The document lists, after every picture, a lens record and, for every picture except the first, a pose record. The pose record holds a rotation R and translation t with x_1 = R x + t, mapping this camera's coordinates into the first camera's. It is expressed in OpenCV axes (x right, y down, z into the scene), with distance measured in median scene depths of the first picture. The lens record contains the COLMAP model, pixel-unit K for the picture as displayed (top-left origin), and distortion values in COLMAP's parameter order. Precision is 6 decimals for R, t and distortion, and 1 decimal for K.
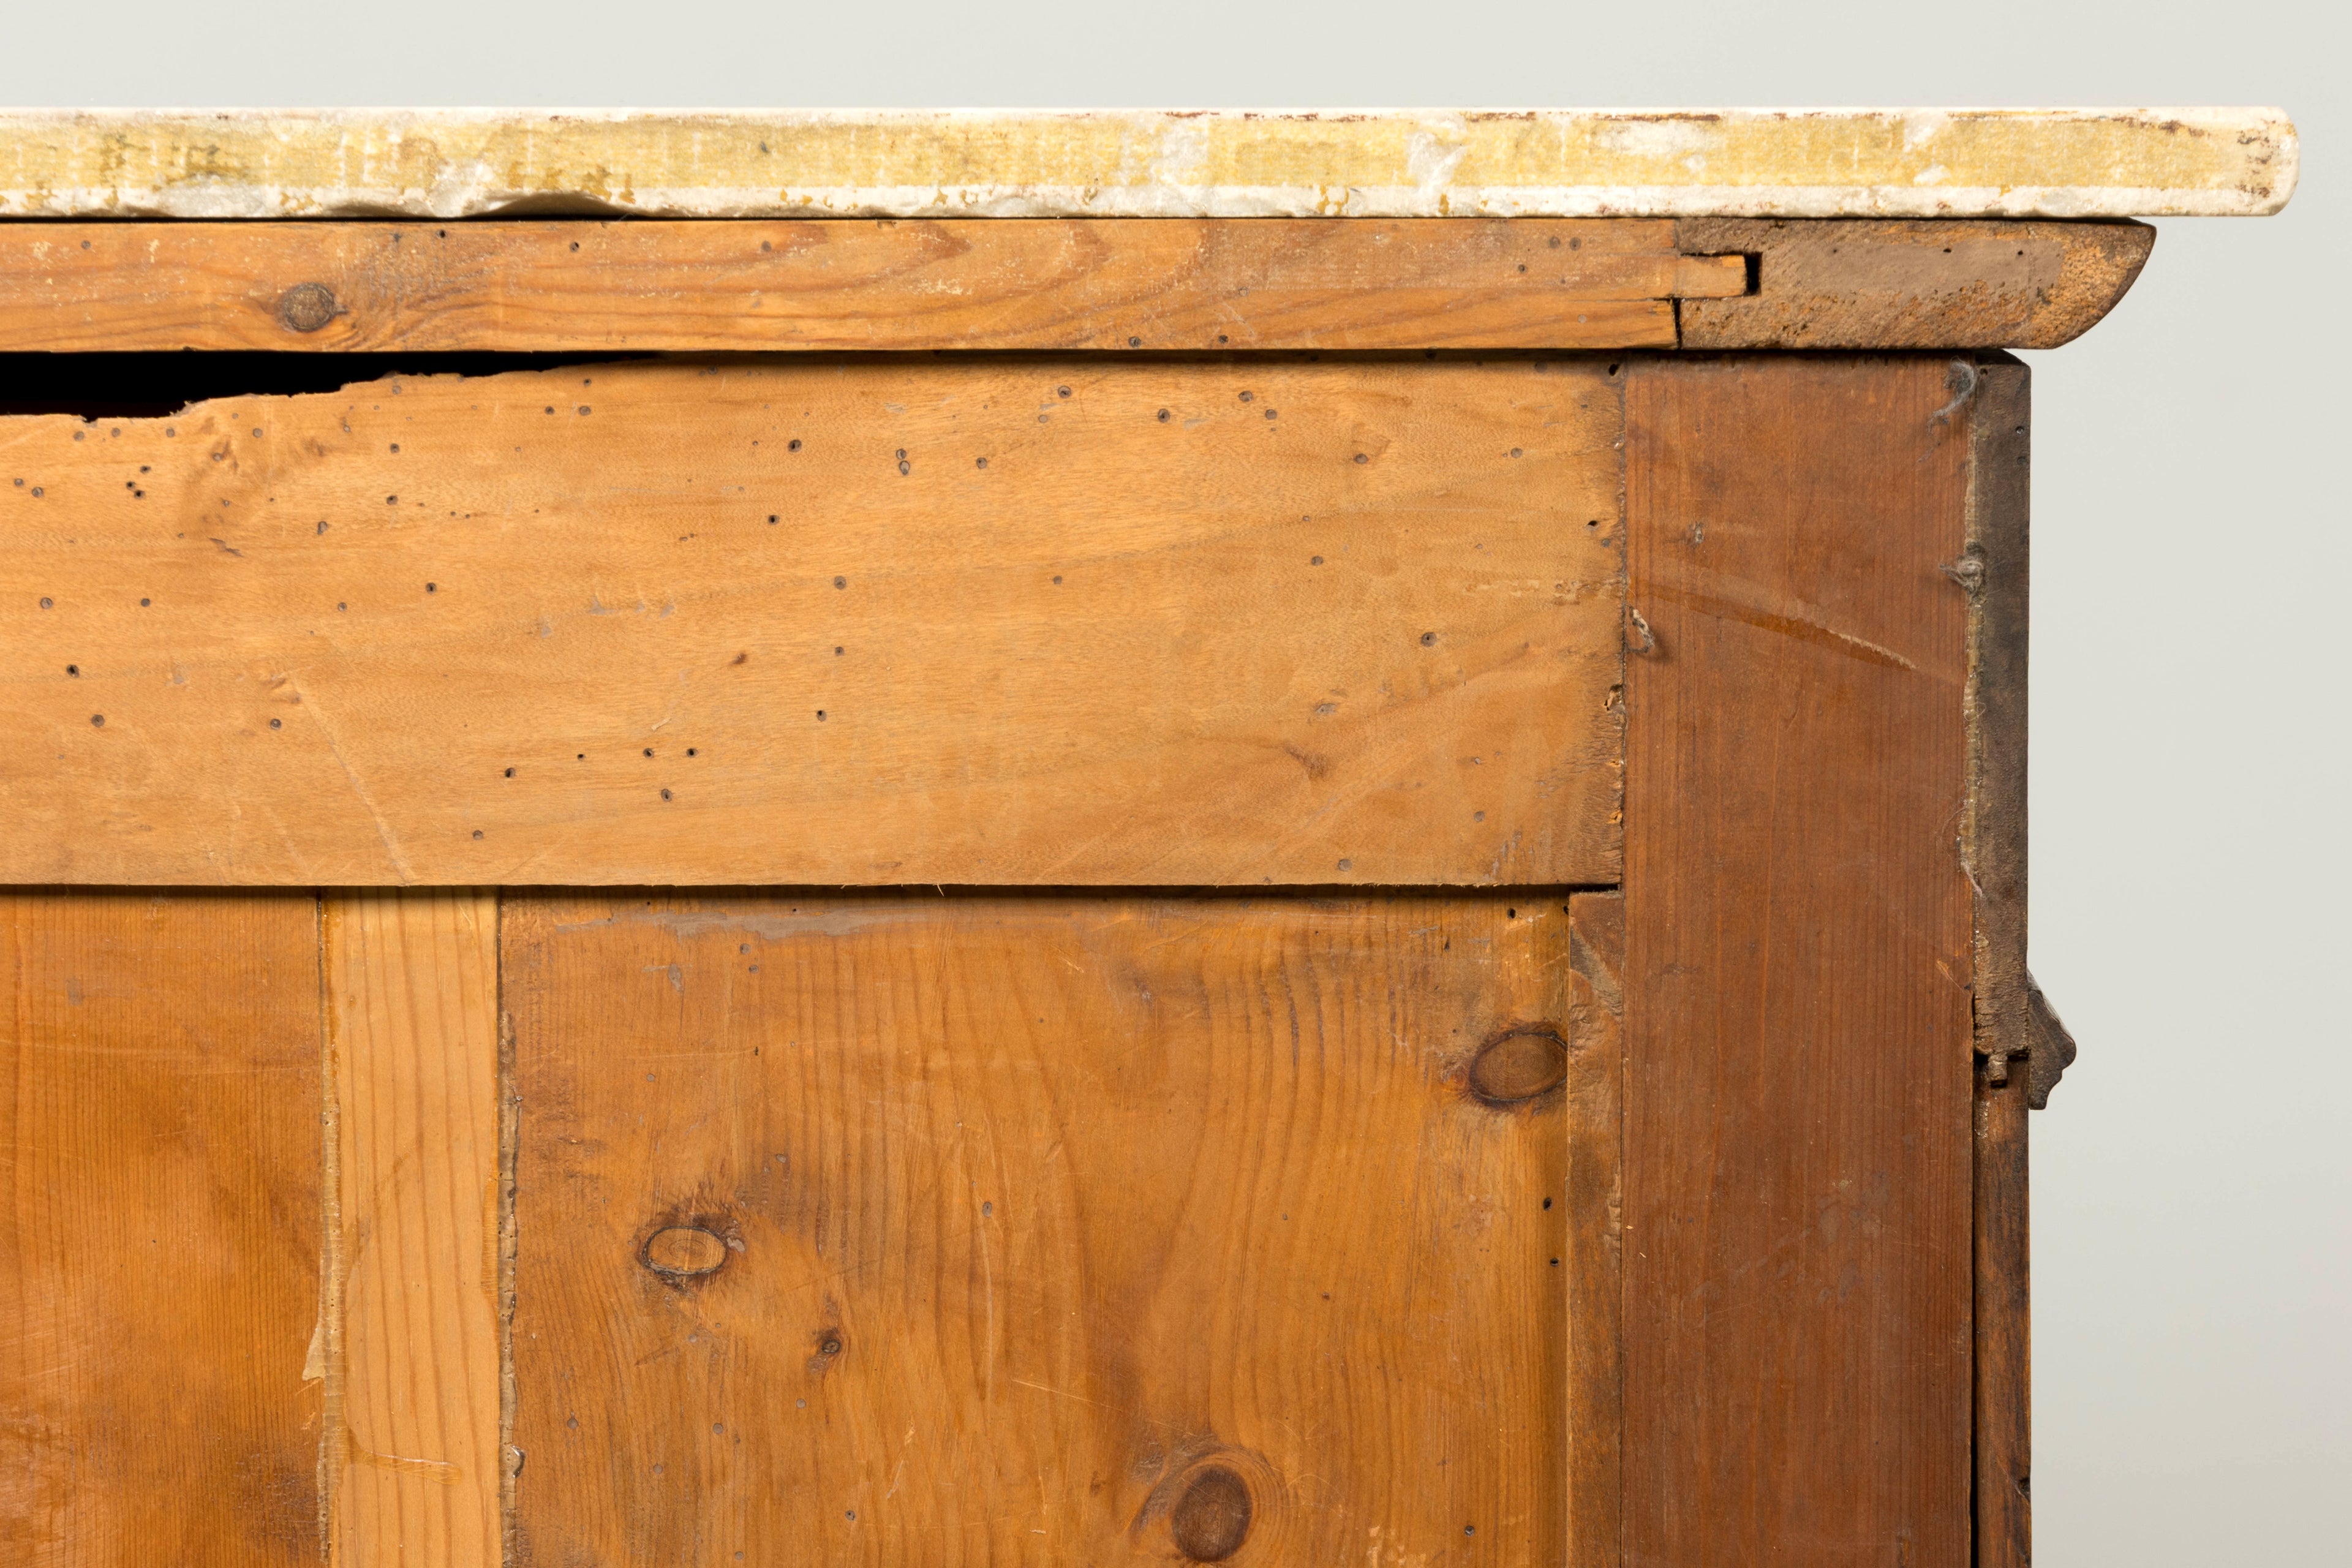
lens RADIAL K [[3970.9, 0, 1176.0], [0, 3970.9, 784.0], [0, 0, 1]] dist [-0.012791, -0.022503]
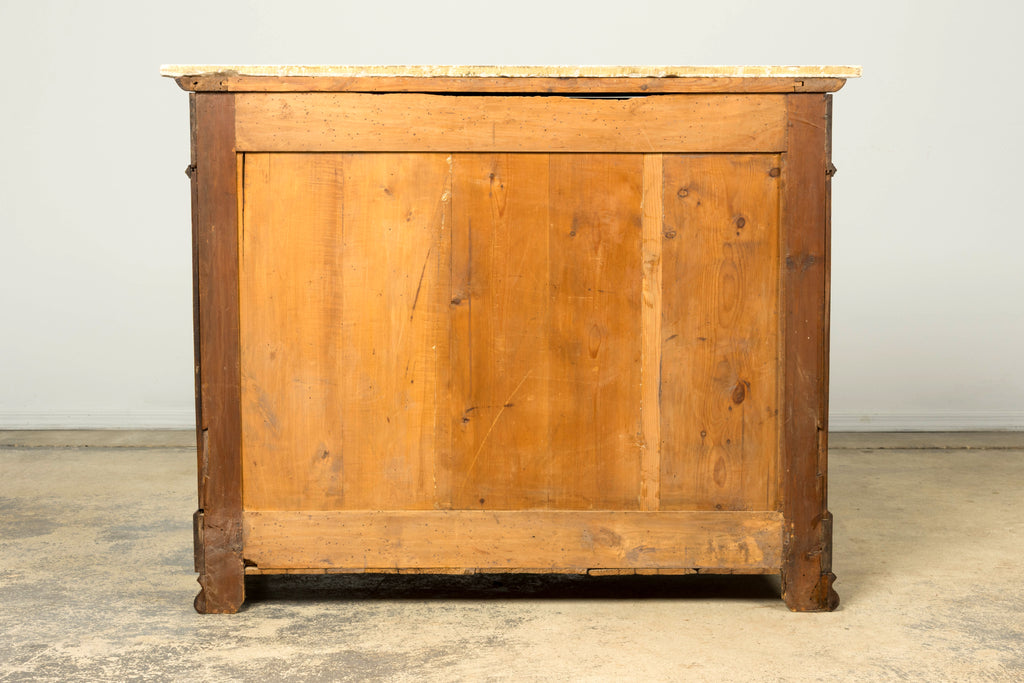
lens RADIAL K [[2383.7, 0, 509.8], [0, 2383.7, 366.5], [0, 0, 1]] dist [-0.017433, -0.315682]
pose [[0.996532, -0.008679, 0.082755, -0.963286], [-0.001000, 0.993225, 0.116203, -0.117998], [-0.083203, -0.115883, 0.989772, -4.337991]]
